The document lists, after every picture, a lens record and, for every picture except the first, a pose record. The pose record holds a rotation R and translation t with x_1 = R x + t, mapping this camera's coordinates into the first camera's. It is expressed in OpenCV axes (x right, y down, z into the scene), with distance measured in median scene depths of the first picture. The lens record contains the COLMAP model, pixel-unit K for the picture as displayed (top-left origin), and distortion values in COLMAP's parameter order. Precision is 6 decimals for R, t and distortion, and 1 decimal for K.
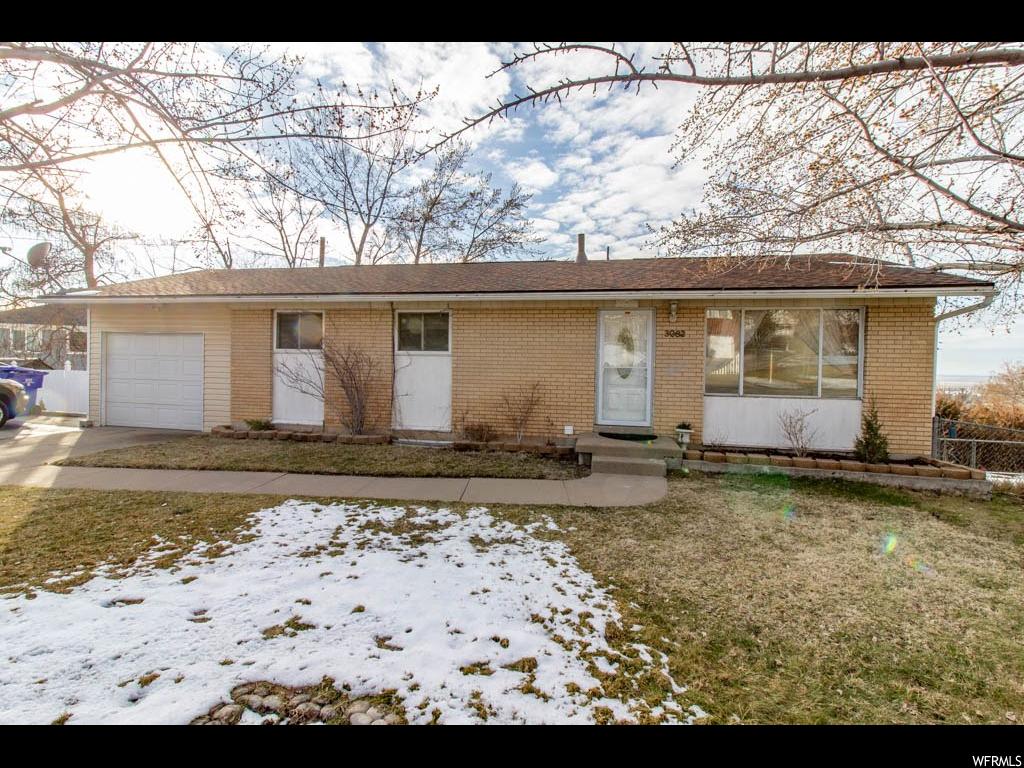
lens RADIAL K [[471.1, 0, 512.3], [0, 471.1, 375.4], [0, 0, 1]] dist [-0.000478, 0.000753]
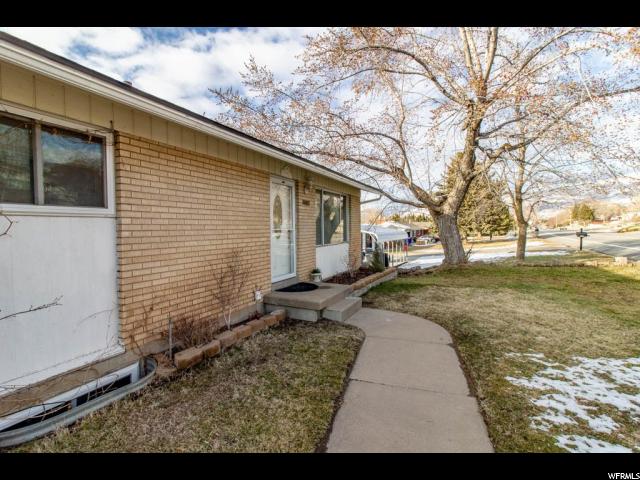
lens RADIAL K [[294.4, 0, 320.2], [0, 294.4, 234.6], [0, 0, 1]] dist [-0.000478, 0.000753]
pose [[0.264340, -0.041711, 0.963527, -0.433139], [0.039620, 0.998691, 0.032364, -0.023720], [-0.963615, 0.029620, 0.265647, 0.725022]]
